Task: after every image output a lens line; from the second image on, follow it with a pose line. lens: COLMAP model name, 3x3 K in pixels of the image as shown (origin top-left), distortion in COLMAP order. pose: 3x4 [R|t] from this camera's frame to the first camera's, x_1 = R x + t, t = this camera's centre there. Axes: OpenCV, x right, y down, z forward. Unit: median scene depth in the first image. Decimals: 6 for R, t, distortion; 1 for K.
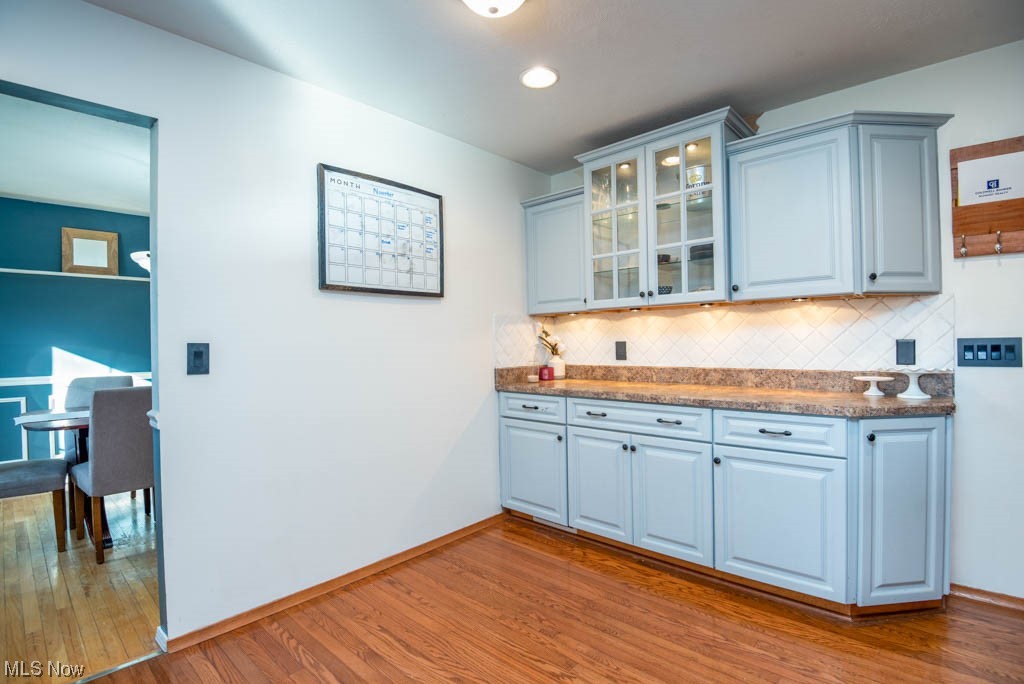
lens RADIAL K [[493.9, 0, 507.7], [0, 493.9, 346.0], [0, 0, 1]] dist [-0.002024, -0.000173]
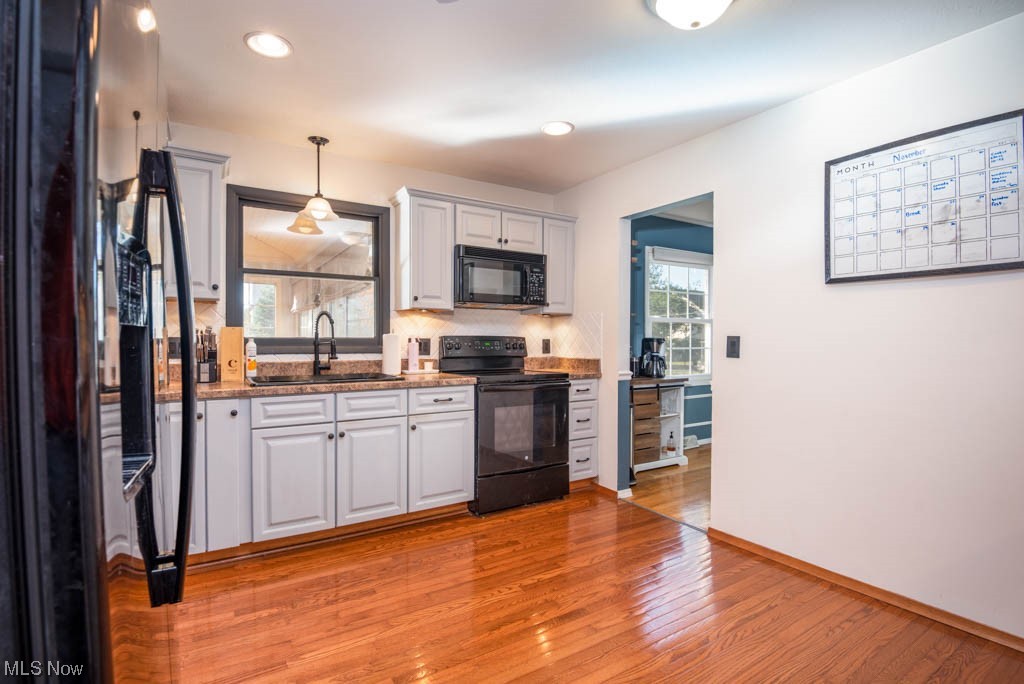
lens RADIAL K [[493.9, 0, 507.0], [0, 493.9, 342.6], [0, 0, 1]] dist [-0.002024, -0.000173]
pose [[-0.245972, 0.023563, -0.968990, 0.755221], [-0.004121, 0.999670, 0.025355, -0.016741], [0.969268, 0.010230, -0.245794, 0.588445]]
